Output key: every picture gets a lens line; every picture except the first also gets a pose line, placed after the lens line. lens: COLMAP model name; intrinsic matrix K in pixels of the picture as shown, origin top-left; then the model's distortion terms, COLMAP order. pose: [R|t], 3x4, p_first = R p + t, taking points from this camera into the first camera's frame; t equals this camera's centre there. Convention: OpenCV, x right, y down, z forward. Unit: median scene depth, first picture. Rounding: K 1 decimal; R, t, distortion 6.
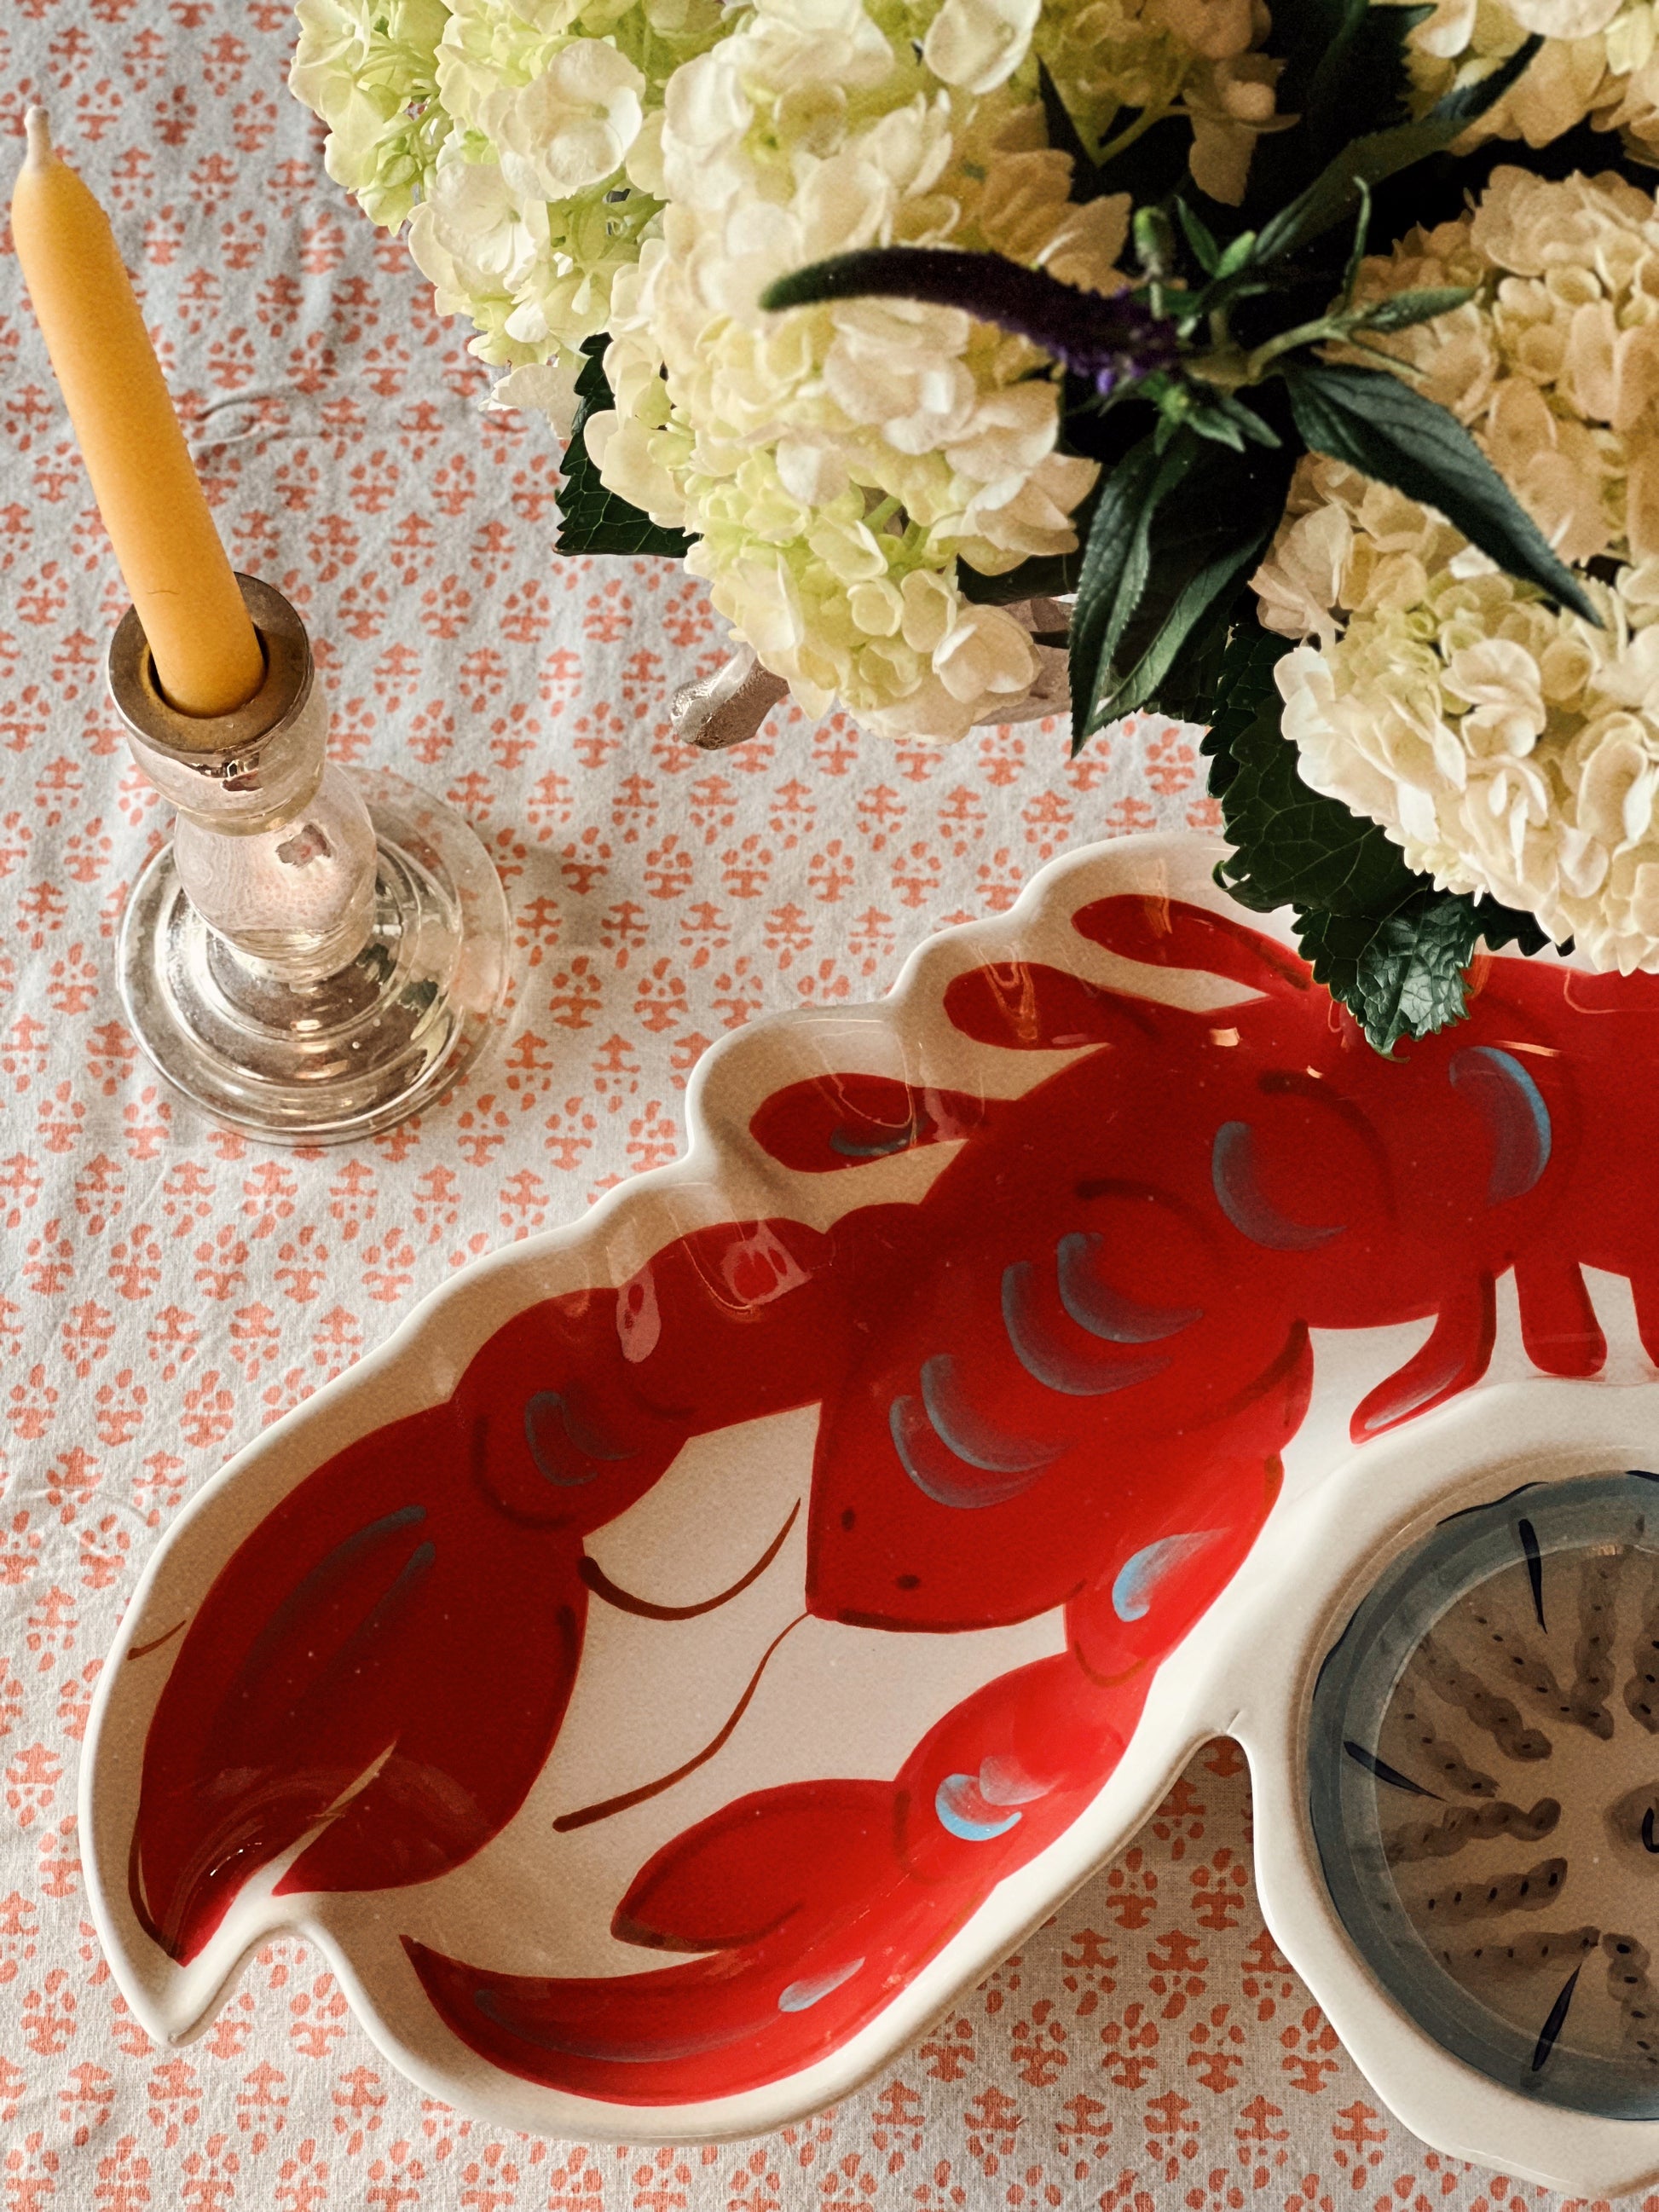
lens RADIAL K [[5073.8, 0, 829.5], [0, 5073.8, 1106.0], [0, 0, 1]] dist [-0.198700, 4.785571]
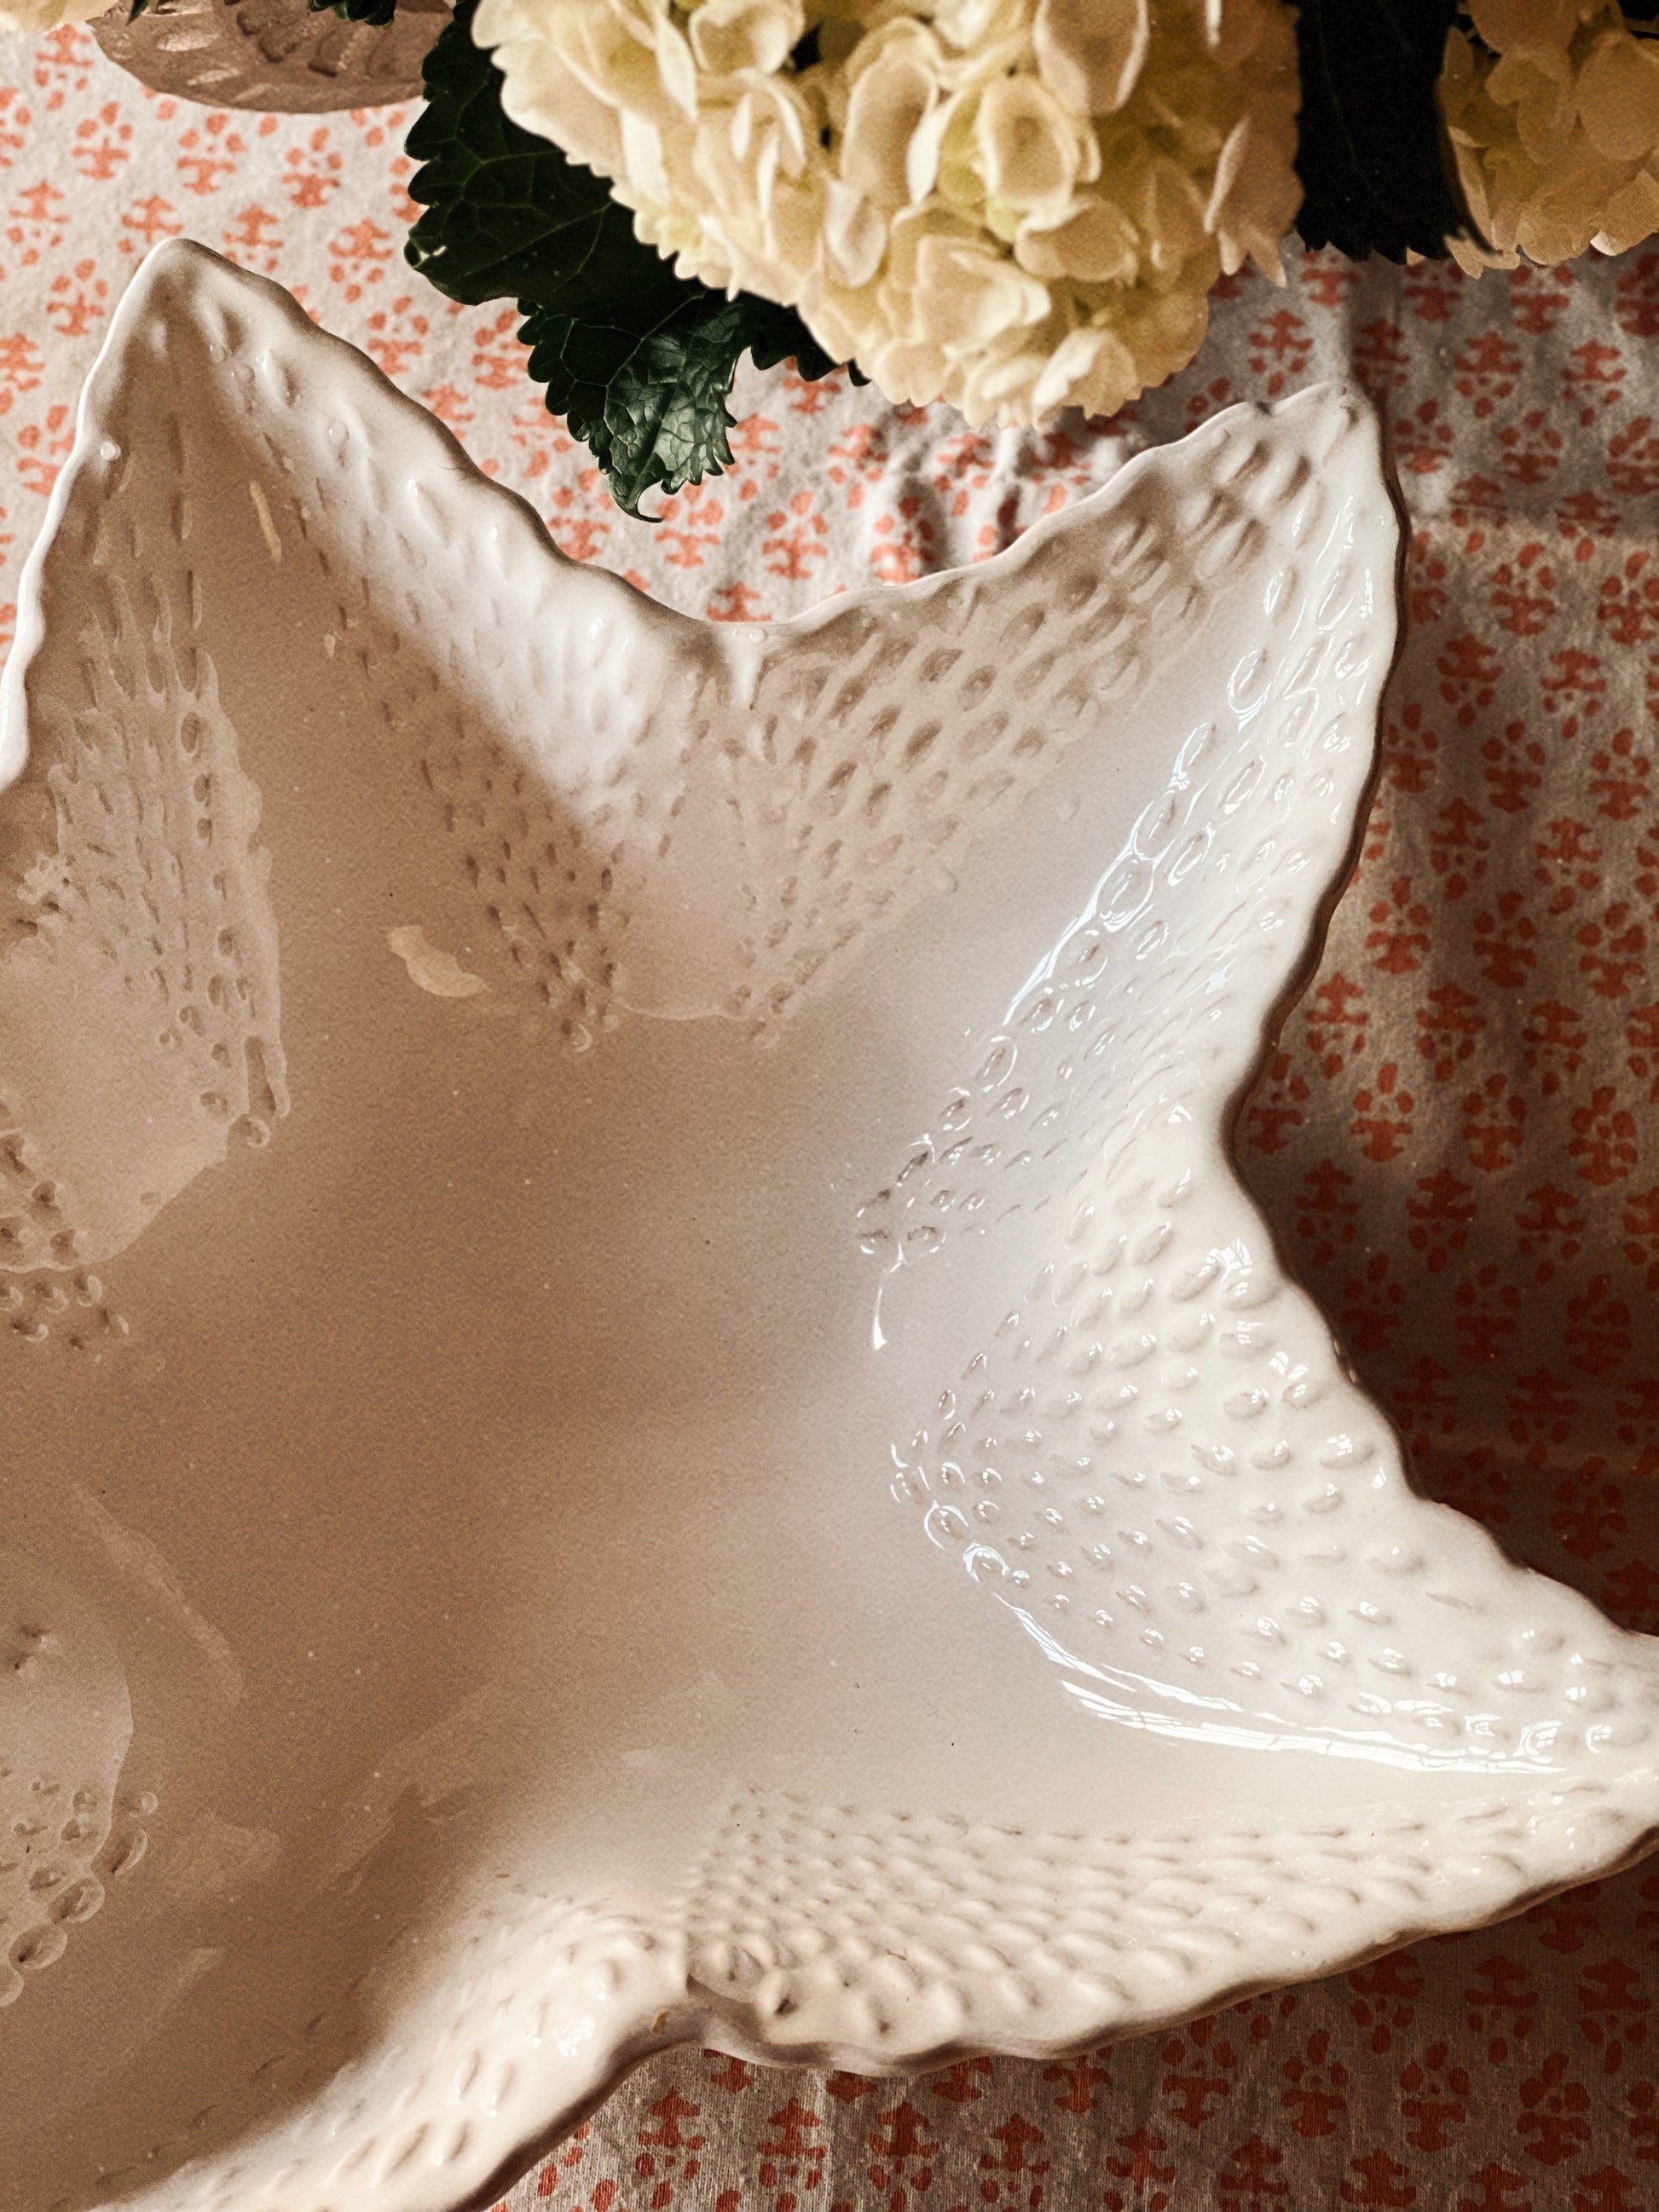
lens RADIAL K [[4969.2, 0, 843.6], [0, 4969.2, 1063.0], [0, 0, 1]] dist [-0.194294, 4.530831]
pose [[0.997452, 0.063345, 0.032820, 0.103456], [-0.064774, 0.996909, 0.044469, 0.031010], [-0.029901, -0.046482, 0.998472, 0.220578]]
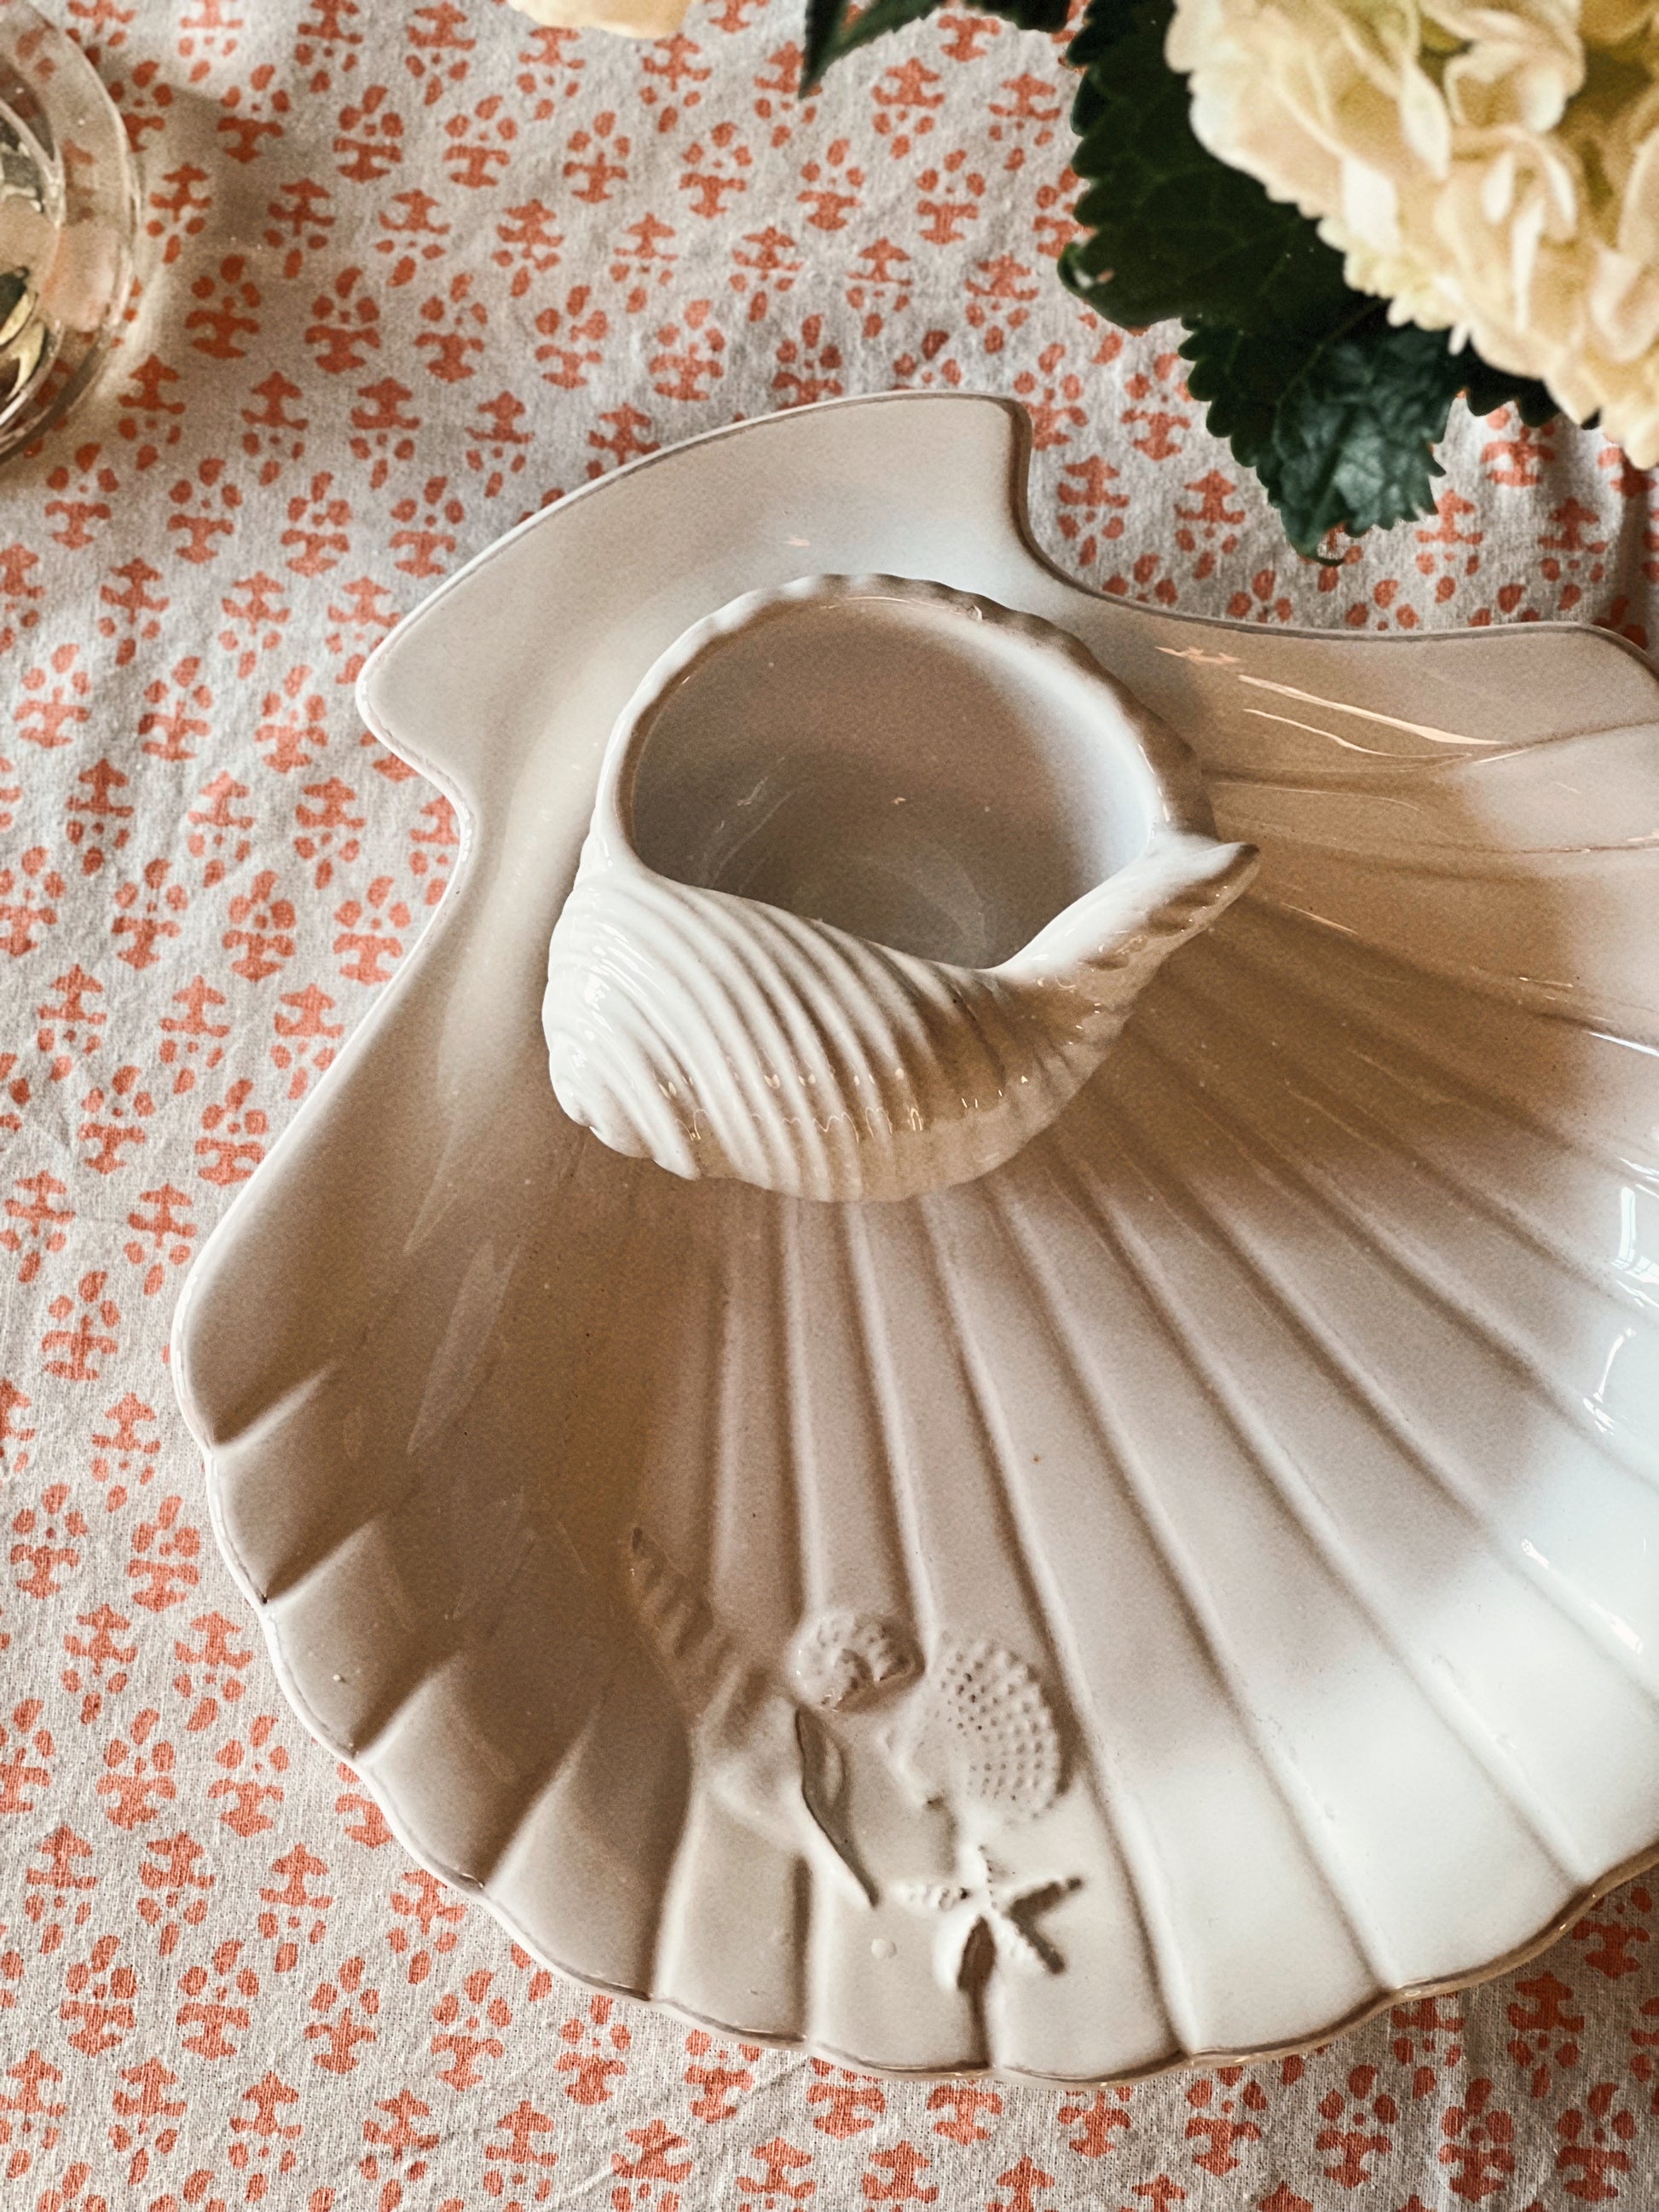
lens RADIAL K [[5026.6, 0, 862.7], [0, 5026.6, 1081.8], [0, 0, 1]] dist [-0.217747, 5.589263]
pose [[0.997837, 0.065503, -0.005472, 0.050778], [-0.063579, 0.982949, 0.172534, -0.043561], [0.016680, -0.171813, 0.984988, 0.289844]]
